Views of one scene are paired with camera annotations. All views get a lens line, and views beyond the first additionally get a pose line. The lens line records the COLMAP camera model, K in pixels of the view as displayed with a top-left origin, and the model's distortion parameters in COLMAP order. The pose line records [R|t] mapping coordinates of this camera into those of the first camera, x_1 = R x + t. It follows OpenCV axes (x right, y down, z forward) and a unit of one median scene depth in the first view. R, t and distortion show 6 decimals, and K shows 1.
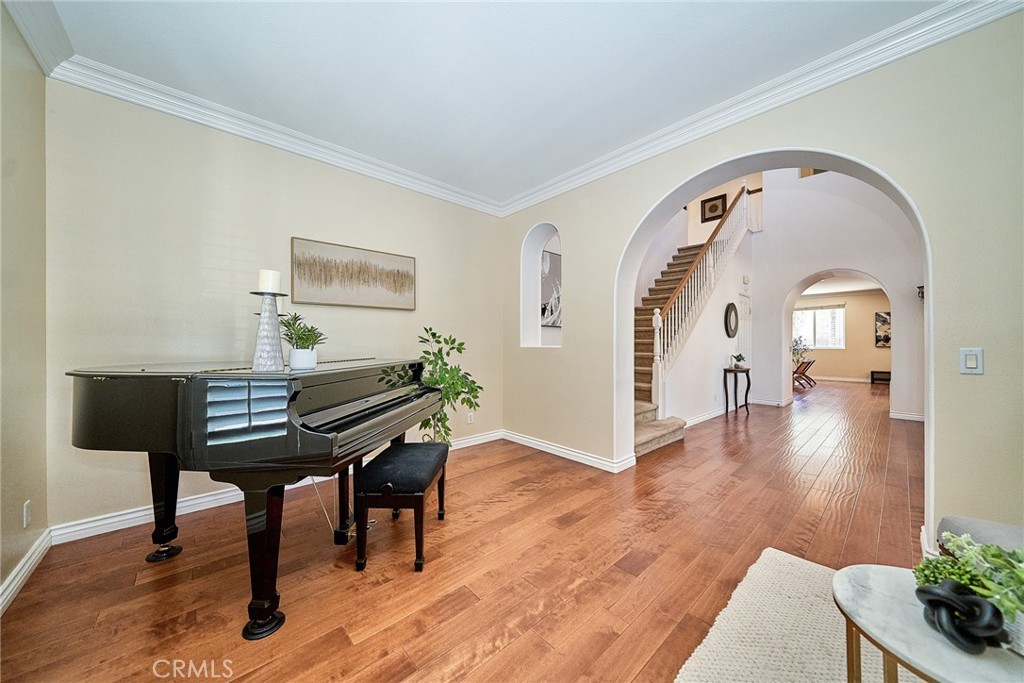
lens RADIAL K [[356.9, 0, 504.5], [0, 356.9, 342.0], [0, 0, 1]] dist [-0.000066, -0.000739]
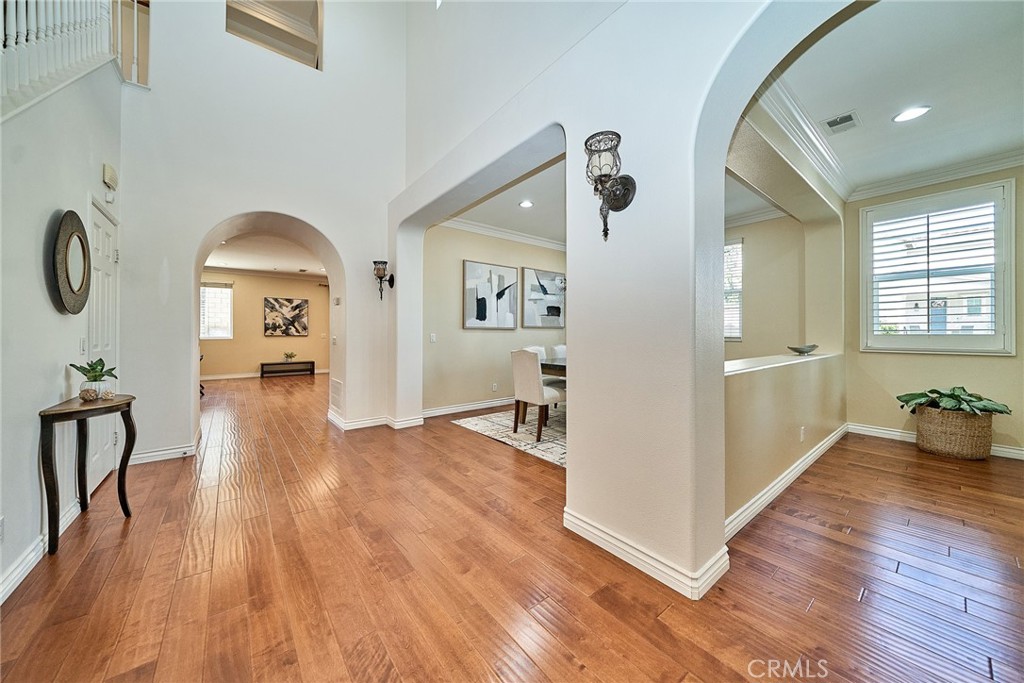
lens RADIAL K [[356.9, 0, 507.7], [0, 356.9, 332.2], [0, 0, 1]] dist [-0.000066, -0.000739]
pose [[0.069722, -0.001775, 0.997565, 0.293676], [-0.001105, 0.999998, 0.001857, 0.003956], [-0.997566, -0.001232, 0.069720, 0.502037]]
